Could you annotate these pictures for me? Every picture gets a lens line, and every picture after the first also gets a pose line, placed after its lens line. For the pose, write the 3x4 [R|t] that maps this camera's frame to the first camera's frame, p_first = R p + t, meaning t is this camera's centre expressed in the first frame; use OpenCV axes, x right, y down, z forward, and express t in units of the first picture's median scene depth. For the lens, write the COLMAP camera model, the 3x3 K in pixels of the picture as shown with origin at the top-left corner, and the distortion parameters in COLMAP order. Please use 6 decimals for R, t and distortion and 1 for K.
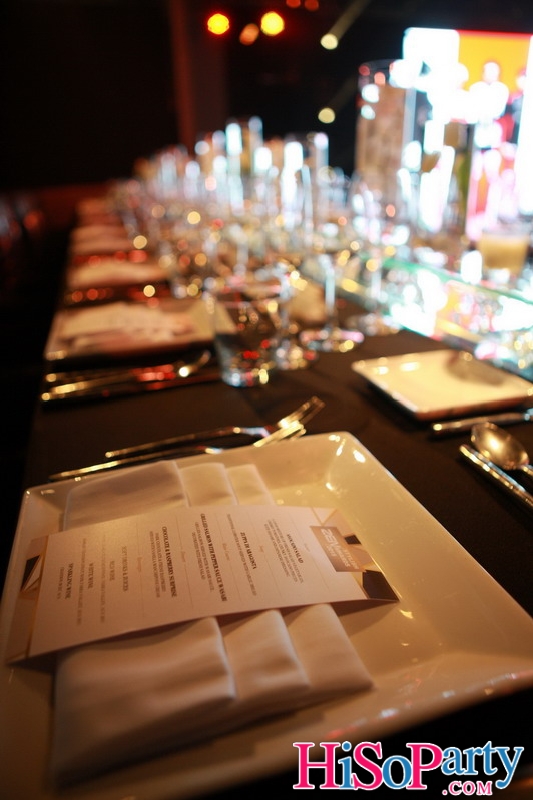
lens RADIAL K [[563.0, 0, 267.3], [0, 563.0, 398.7], [0, 0, 1]] dist [-0.058256, -0.000029]
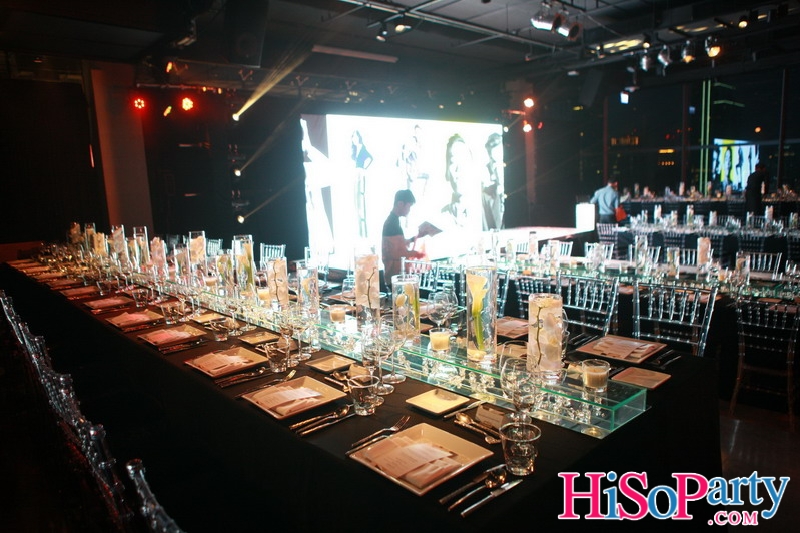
lens RADIAL K [[563.0, 0, 400.2], [0, 563.0, 265.1], [0, 0, 1]] dist [-0.058256, -0.000029]
pose [[0.907497, -0.060062, 0.415743, -1.307663], [0.162900, 0.962592, -0.216517, -0.142309], [-0.387186, 0.264213, 0.883333, -2.130480]]
